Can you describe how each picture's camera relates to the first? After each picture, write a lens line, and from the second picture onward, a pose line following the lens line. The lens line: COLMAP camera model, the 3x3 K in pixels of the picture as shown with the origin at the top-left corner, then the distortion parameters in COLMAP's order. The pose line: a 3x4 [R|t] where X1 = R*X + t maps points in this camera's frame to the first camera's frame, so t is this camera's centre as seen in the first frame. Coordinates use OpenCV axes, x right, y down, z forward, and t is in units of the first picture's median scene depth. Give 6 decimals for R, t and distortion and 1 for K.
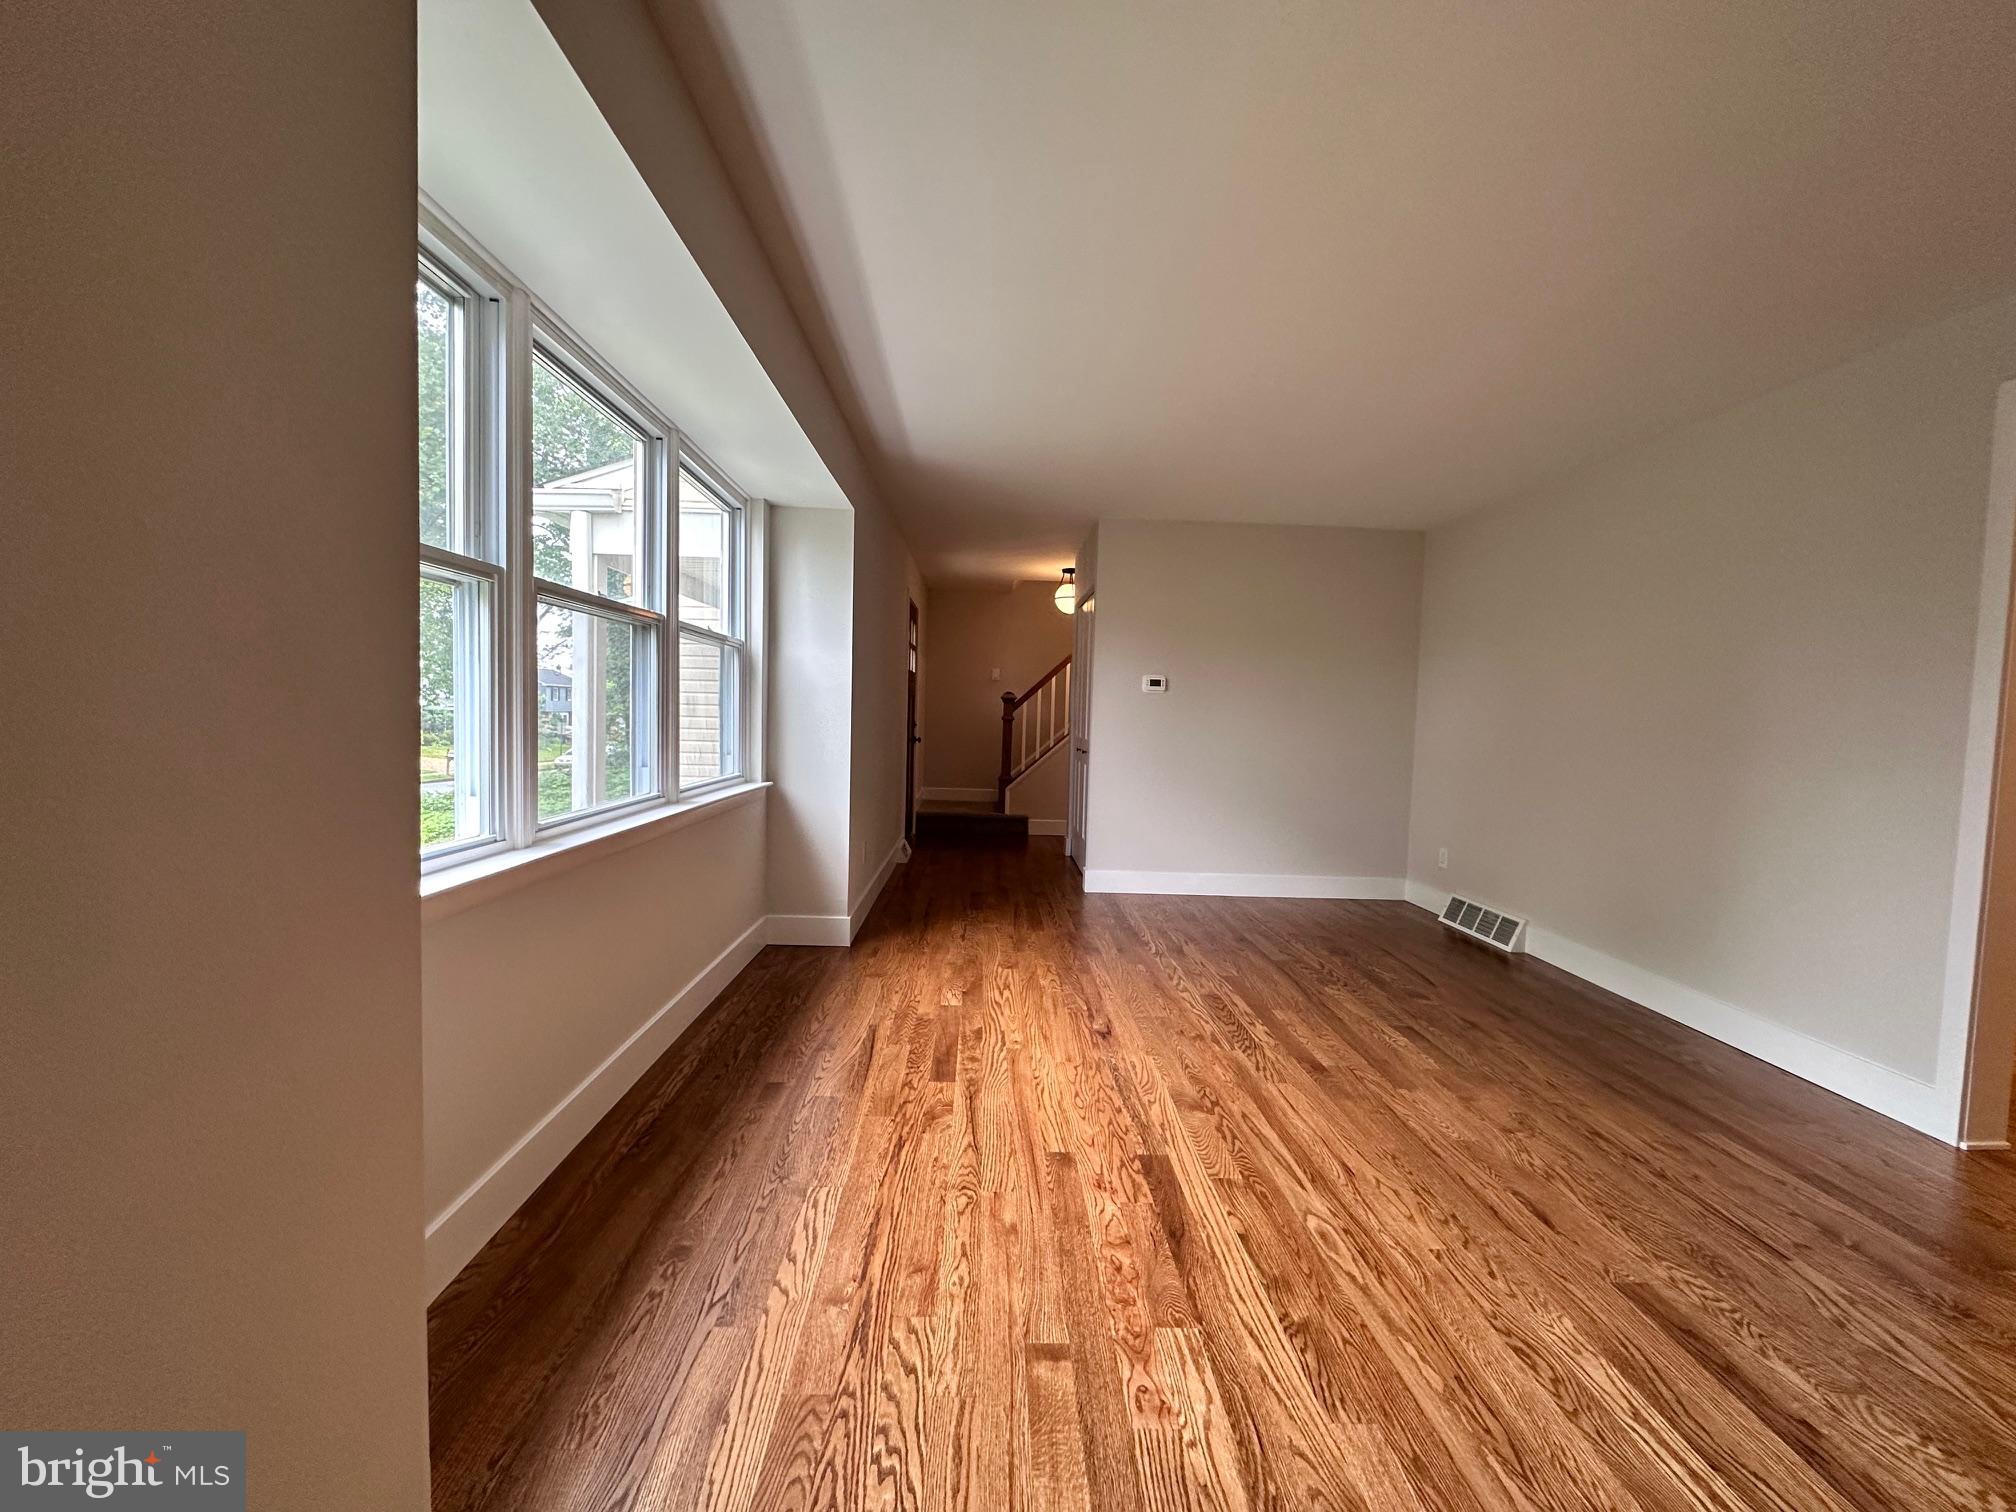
lens RADIAL K [[803.3, 0, 1006.3], [0, 803.3, 754.5], [0, 0, 1]] dist [-0.002108, 0.000167]
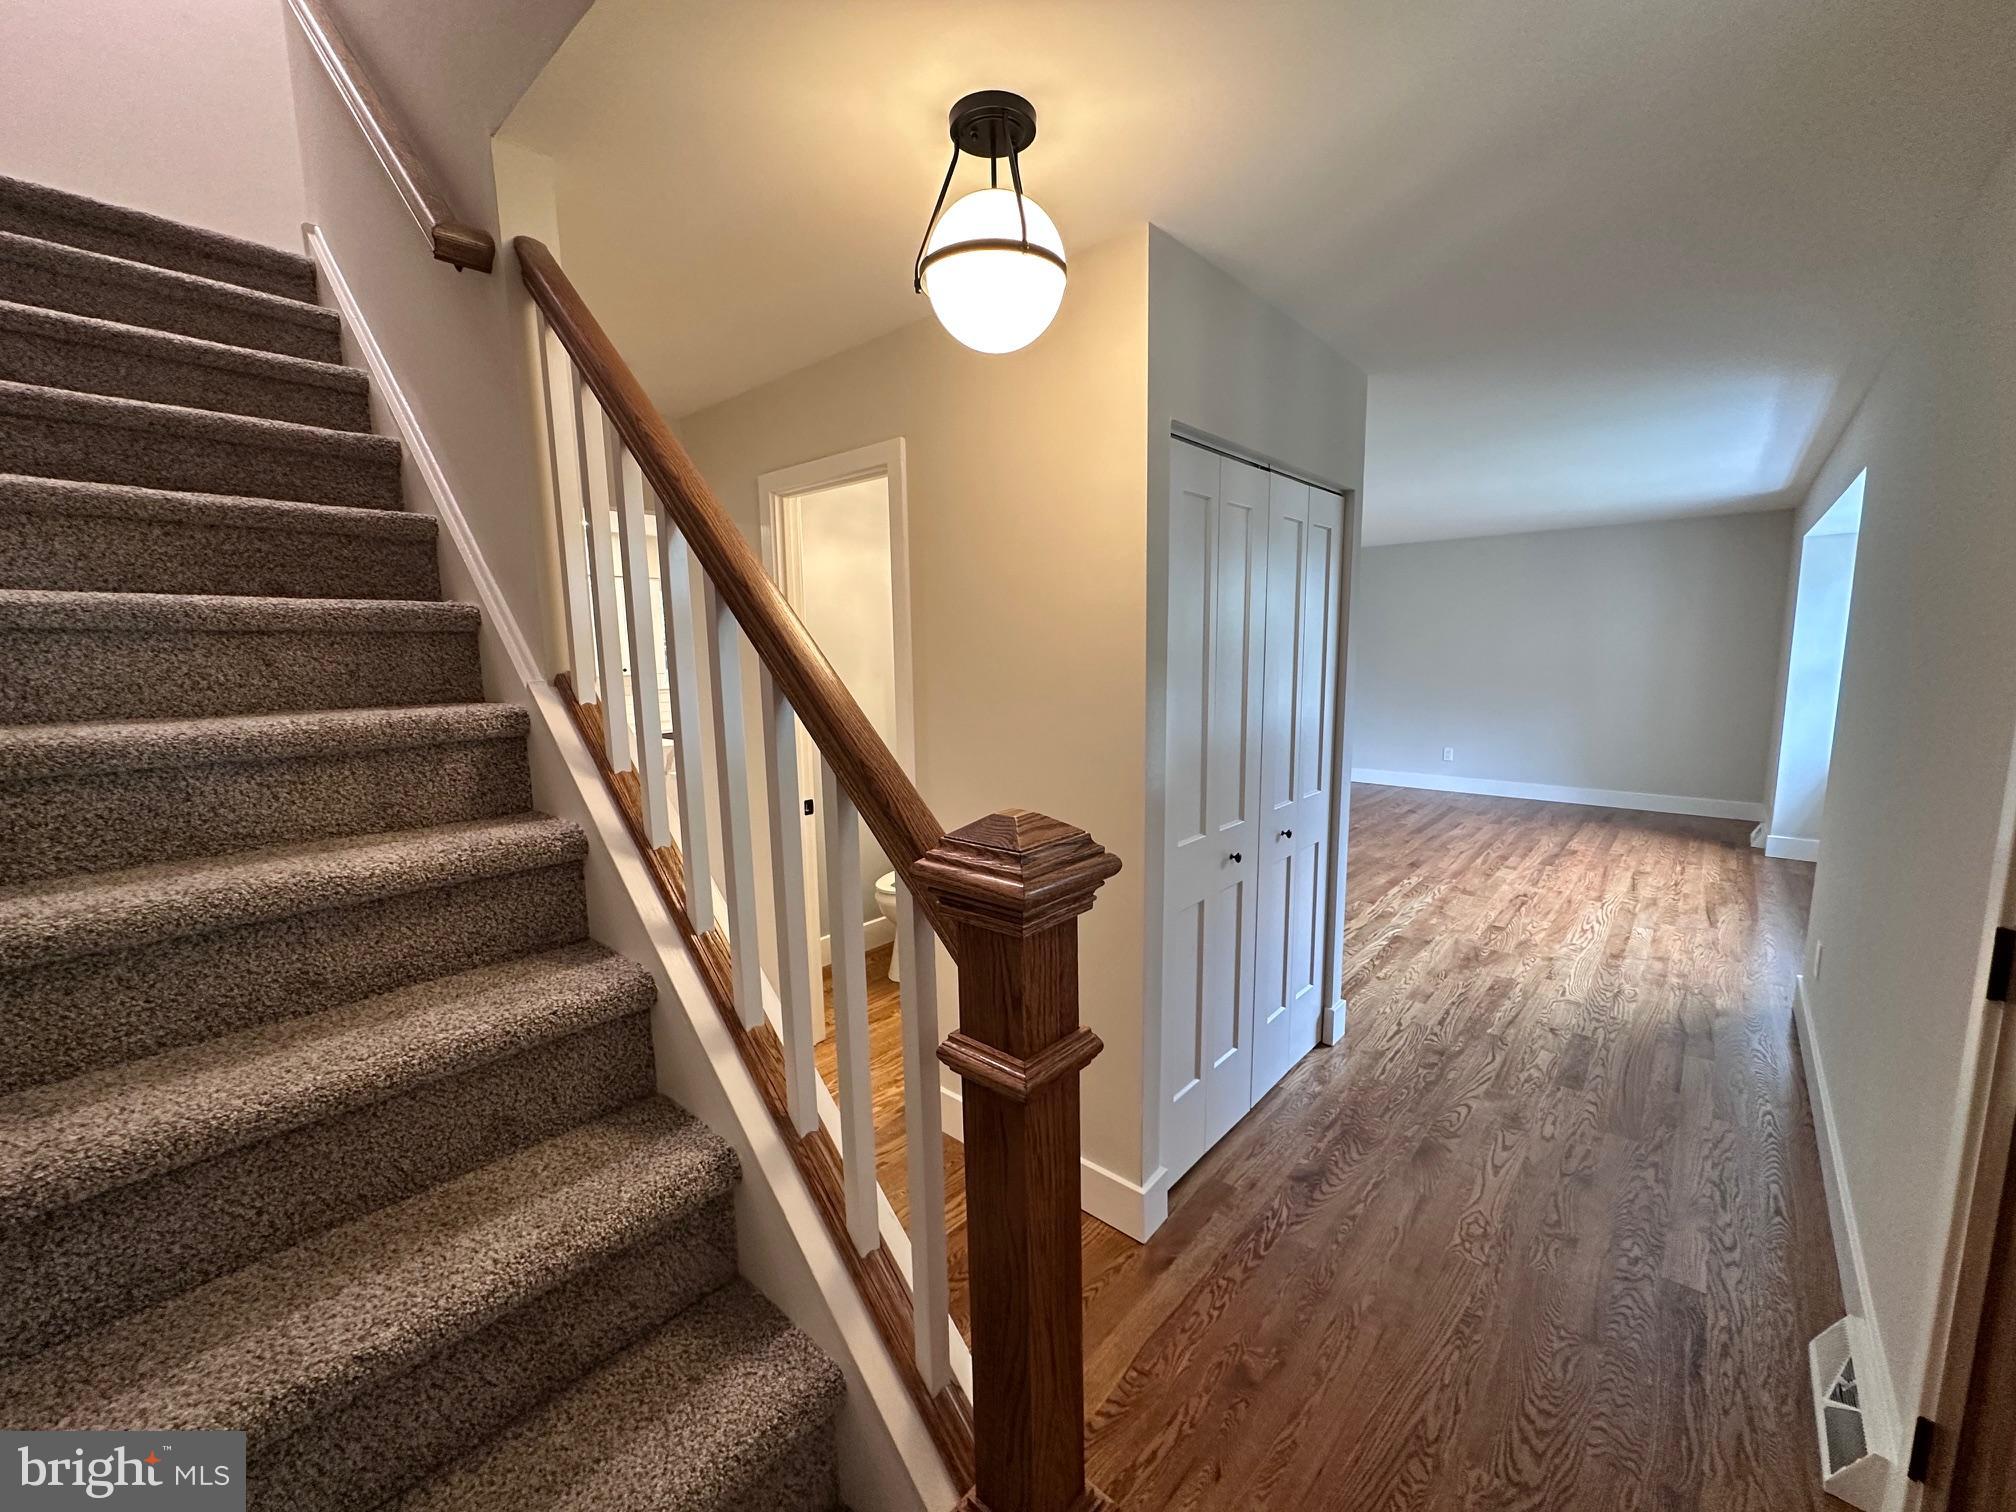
lens RADIAL K [[803.3, 0, 1006.3], [0, 803.3, 754.5], [0, 0, 1]] dist [-0.002108, 0.000167]
pose [[-0.730034, -0.112315, 0.674118, -0.170318], [0.029535, 0.980296, 0.195313, -0.270156], [-0.682772, 0.162495, -0.712332, 2.758374]]
